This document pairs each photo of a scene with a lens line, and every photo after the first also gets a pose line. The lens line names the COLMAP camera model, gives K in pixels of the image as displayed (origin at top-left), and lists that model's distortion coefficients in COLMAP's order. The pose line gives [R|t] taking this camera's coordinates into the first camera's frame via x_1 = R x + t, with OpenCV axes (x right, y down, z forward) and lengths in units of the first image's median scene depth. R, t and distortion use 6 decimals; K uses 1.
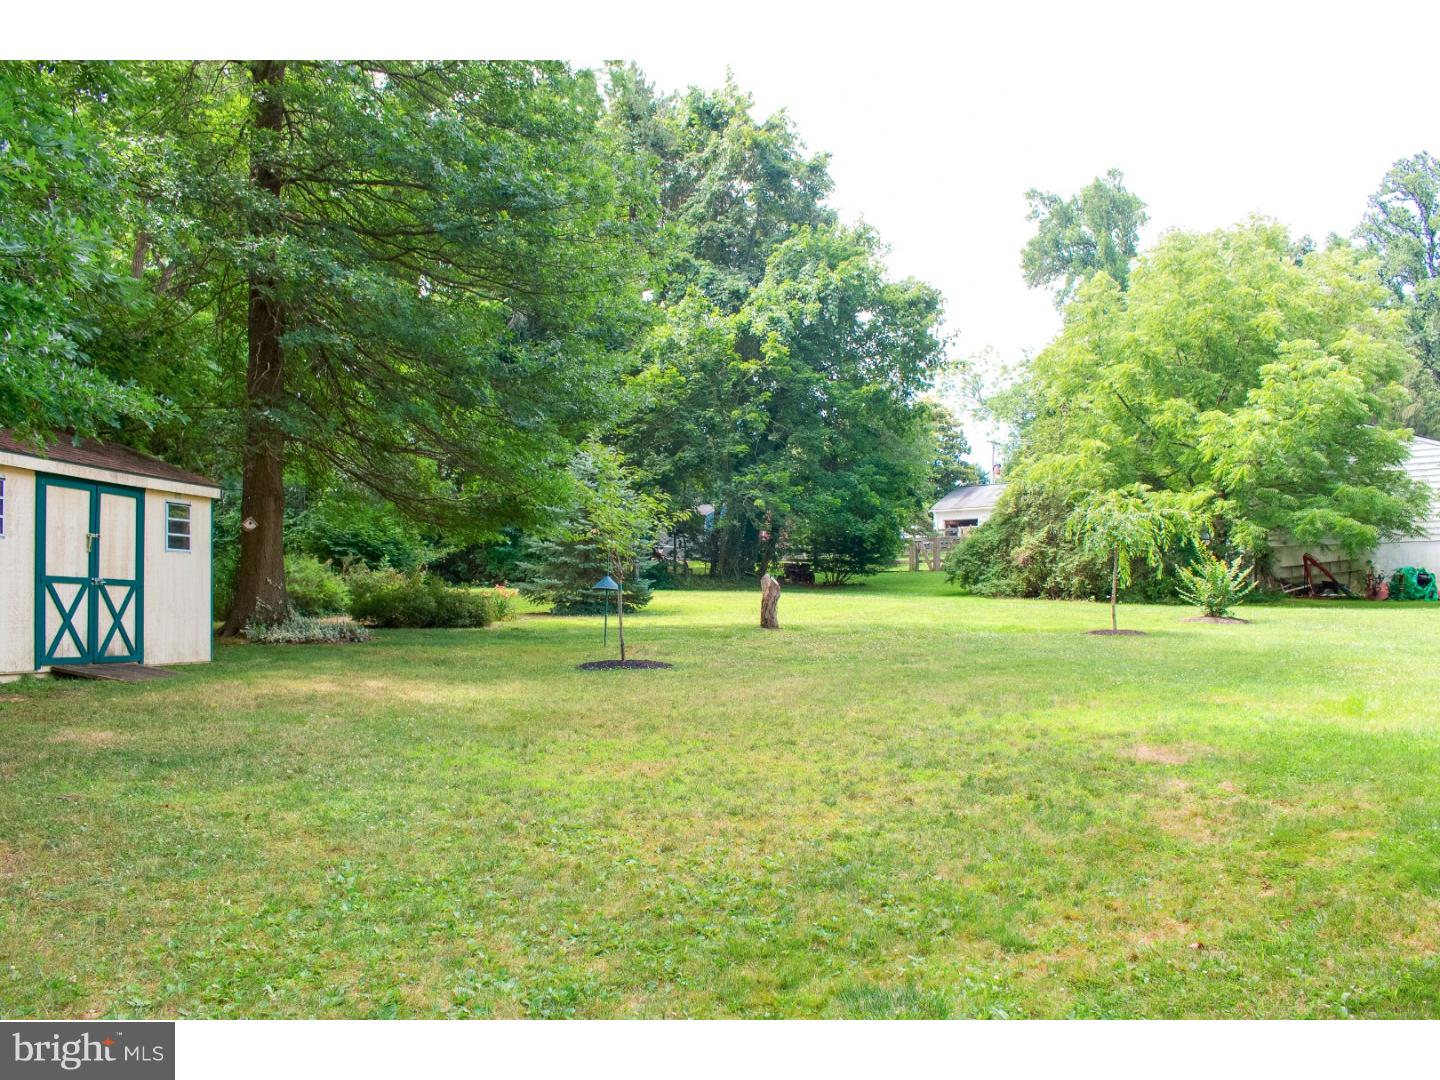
lens RADIAL K [[1167.6, 0, 716.8], [0, 1167.6, 532.3], [0, 0, 1]] dist [-0.065380, 0.006302]
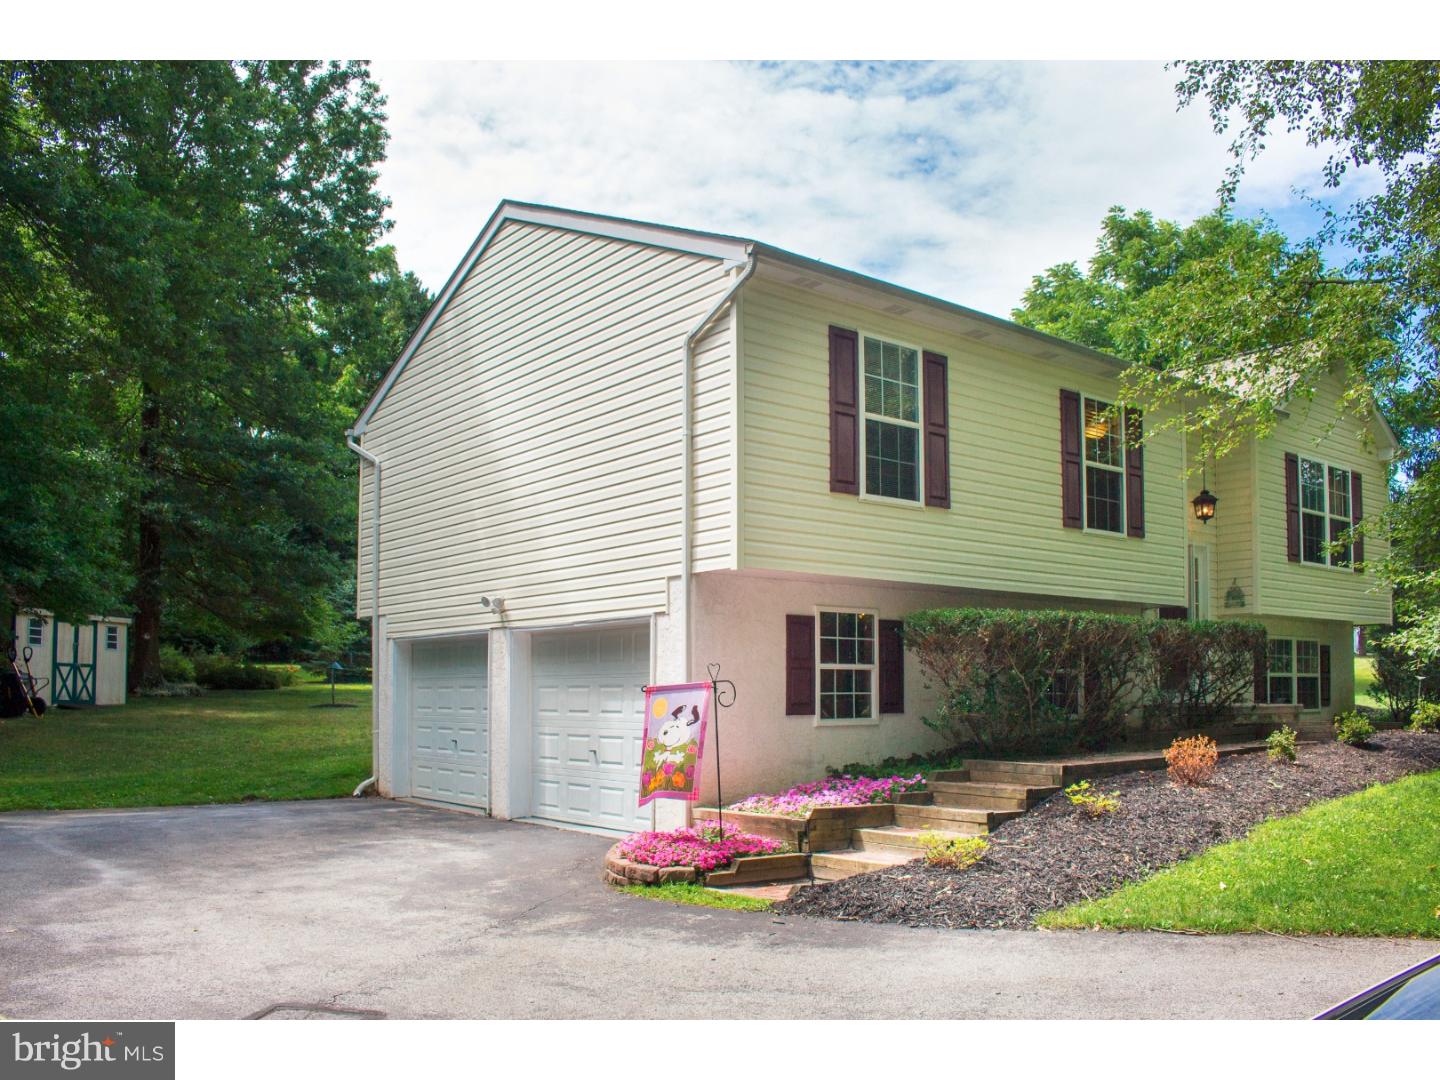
lens RADIAL K [[1167.6, 0, 724.3], [0, 1167.6, 549.5], [0, 0, 1]] dist [-0.065380, 0.006302]
pose [[0.991394, 0.014054, 0.130153, 0.293294], [-0.007984, 0.998861, -0.047040, -0.063302], [-0.130665, 0.045596, 0.990377, -0.991593]]
